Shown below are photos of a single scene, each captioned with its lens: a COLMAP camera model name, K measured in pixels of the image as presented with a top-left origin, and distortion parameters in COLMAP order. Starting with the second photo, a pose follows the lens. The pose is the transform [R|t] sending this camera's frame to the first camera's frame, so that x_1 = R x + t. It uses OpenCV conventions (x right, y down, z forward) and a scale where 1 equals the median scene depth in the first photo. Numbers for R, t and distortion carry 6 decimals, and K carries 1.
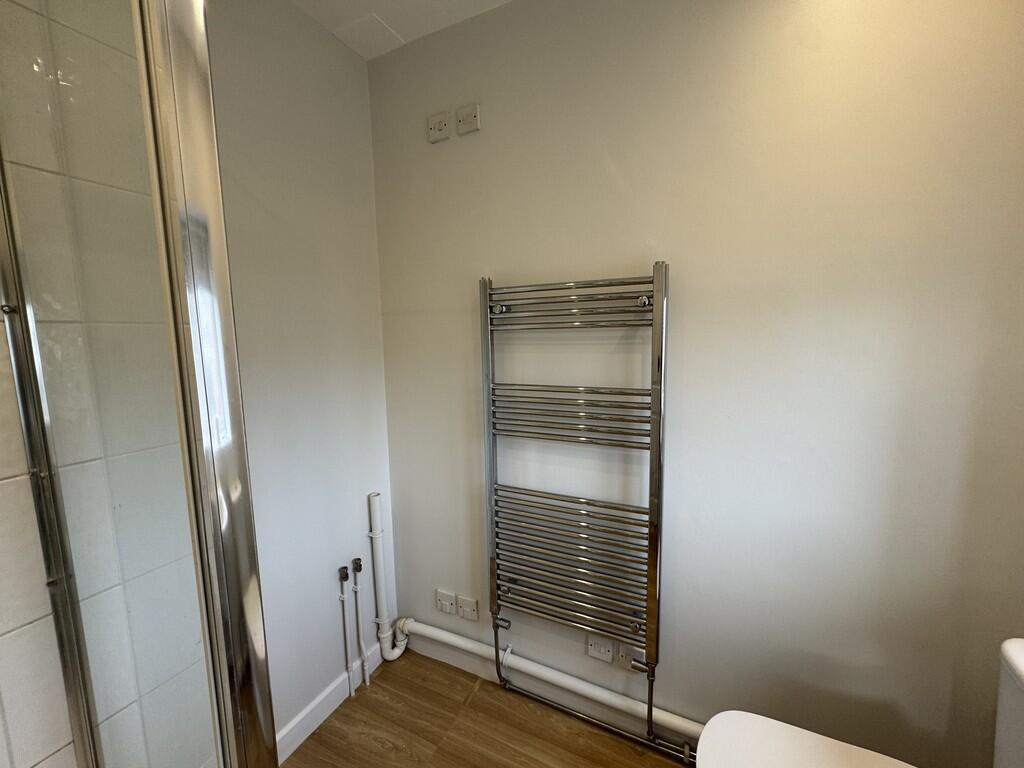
lens RADIAL K [[406.7, 0, 508.0], [0, 406.7, 382.1], [0, 0, 1]] dist [-0.002039, -0.000321]
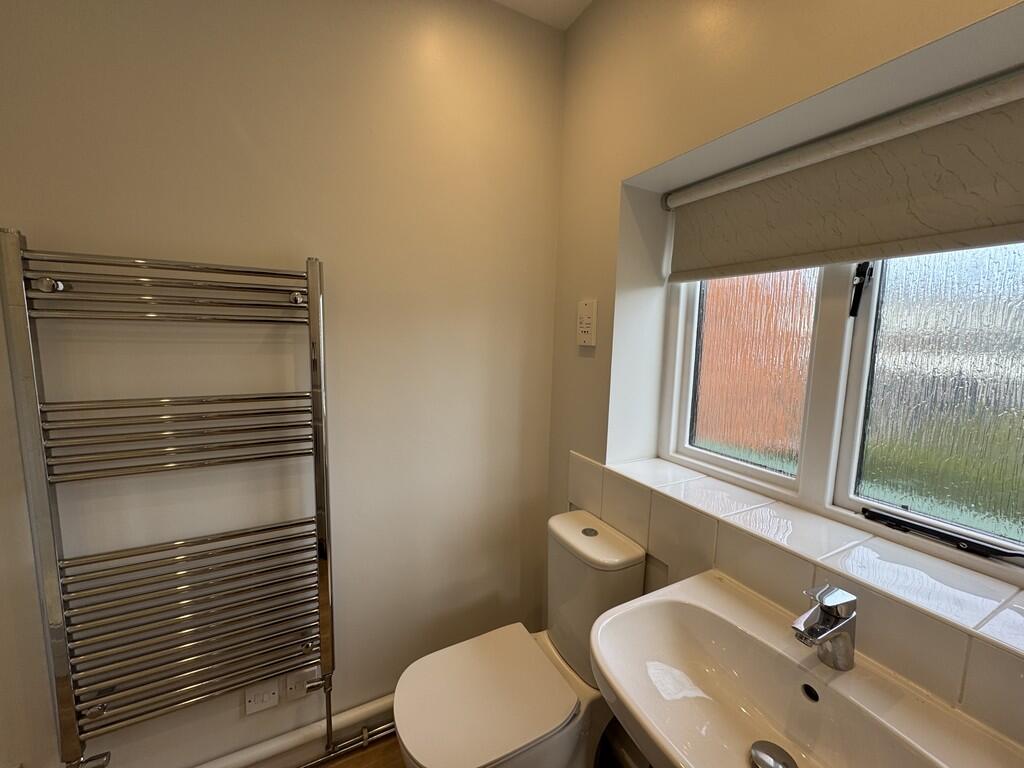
lens RADIAL K [[406.7, 0, 507.9], [0, 406.7, 383.7], [0, 0, 1]] dist [-0.002039, -0.000321]
pose [[0.591995, -0.064543, 0.803353, -0.121161], [0.061711, 0.997492, 0.034665, -0.004401], [-0.803575, 0.029054, 0.594493, 0.057936]]
